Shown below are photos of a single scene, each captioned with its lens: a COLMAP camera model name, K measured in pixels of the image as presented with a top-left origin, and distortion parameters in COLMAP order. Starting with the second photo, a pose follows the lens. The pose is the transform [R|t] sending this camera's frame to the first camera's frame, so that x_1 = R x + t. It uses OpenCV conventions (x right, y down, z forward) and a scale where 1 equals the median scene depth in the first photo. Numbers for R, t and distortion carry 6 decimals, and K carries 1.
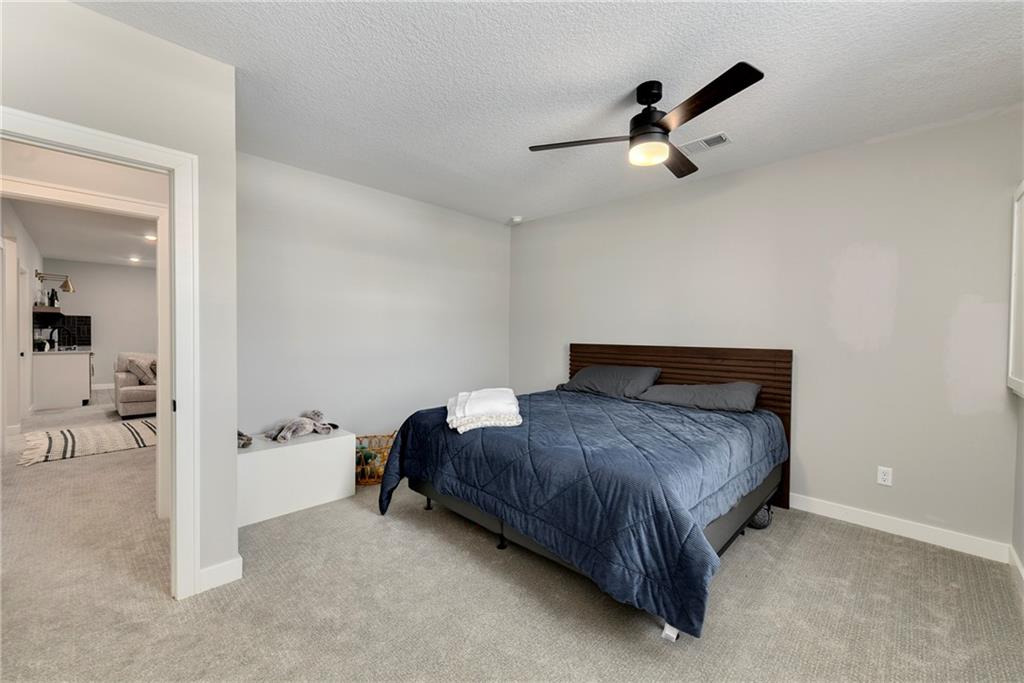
lens RADIAL K [[418.2, 0, 512.4], [0, 418.2, 338.3], [0, 0, 1]] dist [0.003050, 0.000328]
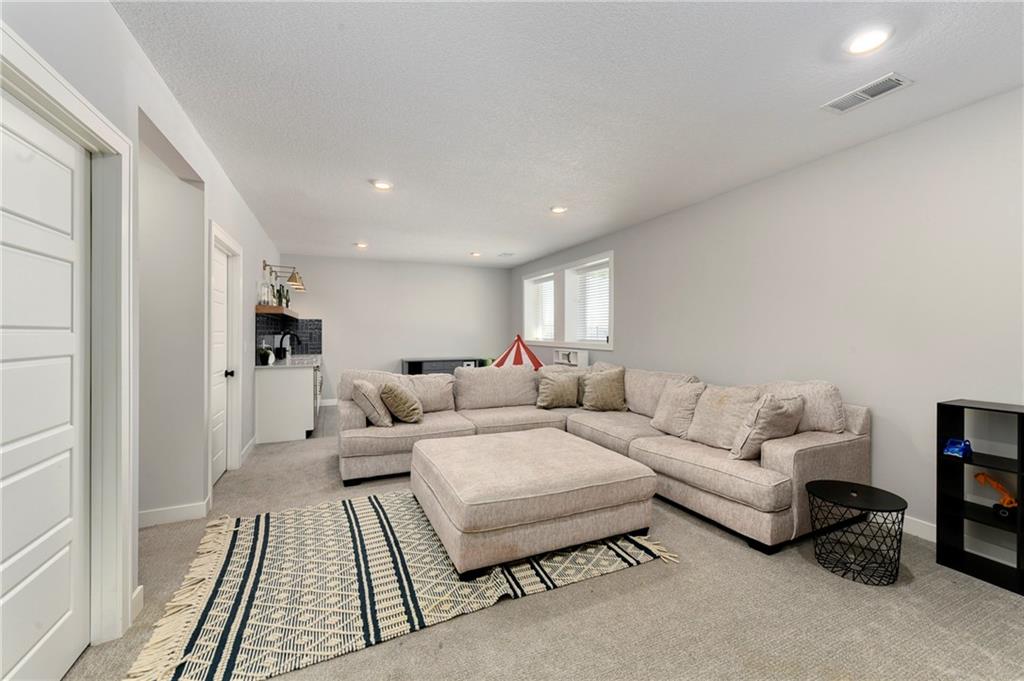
lens RADIAL K [[418.2, 0, 509.9], [0, 418.2, 332.9], [0, 0, 1]] dist [0.003050, 0.000328]
pose [[0.922283, -0.009927, -0.386388, -0.405188], [0.003506, 0.999844, -0.017319, -0.011419], [0.386500, 0.014618, 0.922174, 0.454339]]
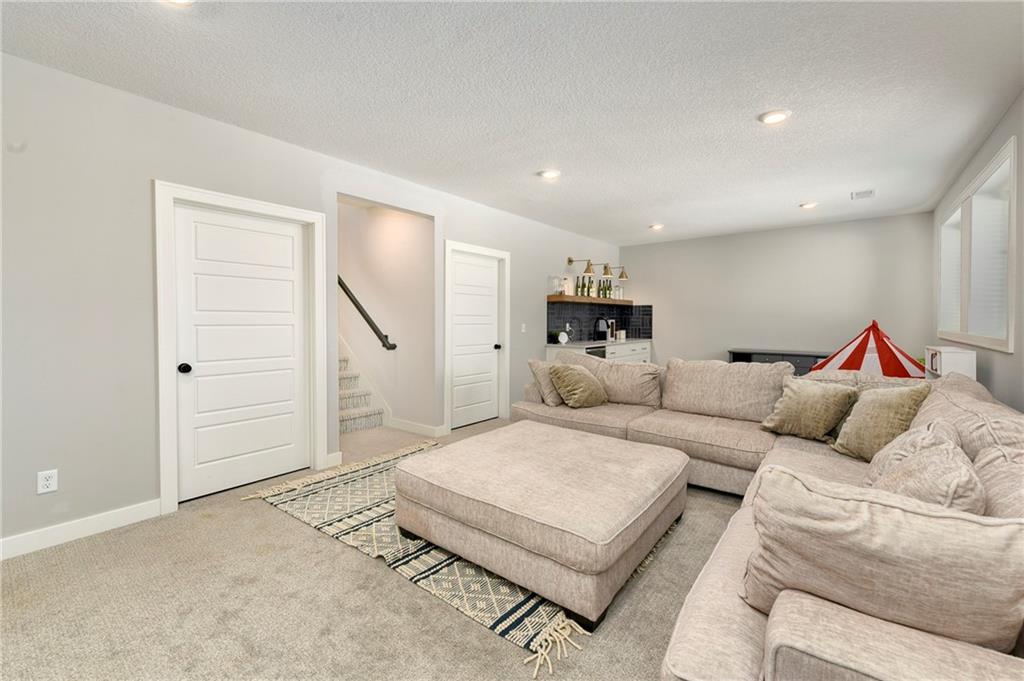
lens RADIAL K [[418.2, 0, 509.8], [0, 418.2, 324.5], [0, 0, 1]] dist [0.003050, 0.000328]
pose [[0.093184, 0.001505, -0.995648, -0.208869], [-0.016951, 0.999856, -0.000076, -0.008997], [0.995505, 0.016884, 0.093196, 0.776988]]
